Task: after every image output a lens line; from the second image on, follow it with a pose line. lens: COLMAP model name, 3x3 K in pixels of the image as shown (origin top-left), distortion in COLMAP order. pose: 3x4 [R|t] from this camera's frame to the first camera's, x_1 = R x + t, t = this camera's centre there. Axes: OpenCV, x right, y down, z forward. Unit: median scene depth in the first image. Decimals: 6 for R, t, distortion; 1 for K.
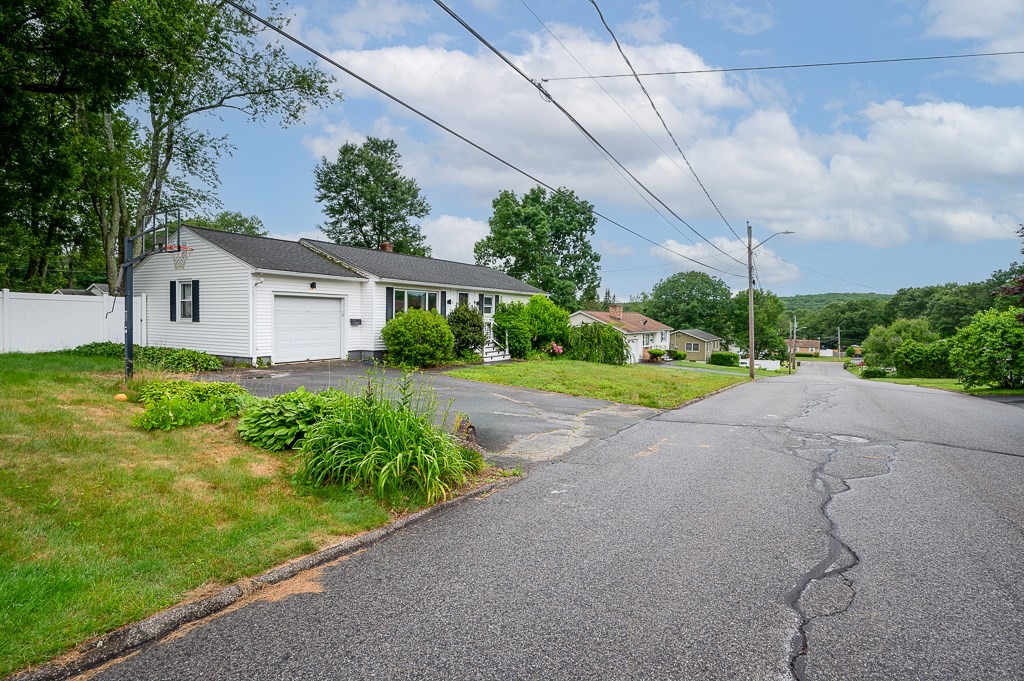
lens RADIAL K [[544.4, 0, 512.5], [0, 544.4, 339.6], [0, 0, 1]] dist [-0.002178, -0.001426]
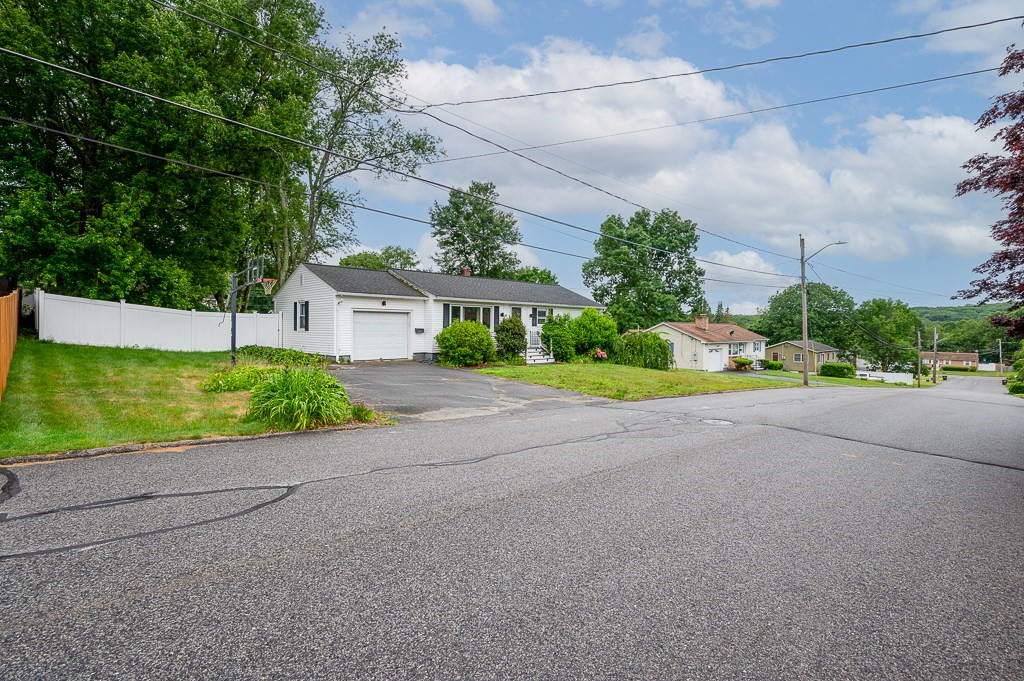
lens RADIAL K [[494.2, 0, 511.1], [0, 494.2, 333.3], [0, 0, 1]] dist [0.003087, -0.000059]
pose [[0.966001, -0.003836, -0.258510, 0.124262], [-0.005393, 0.999373, -0.034982, 0.007483], [0.258483, 0.035186, 0.965375, -0.045150]]
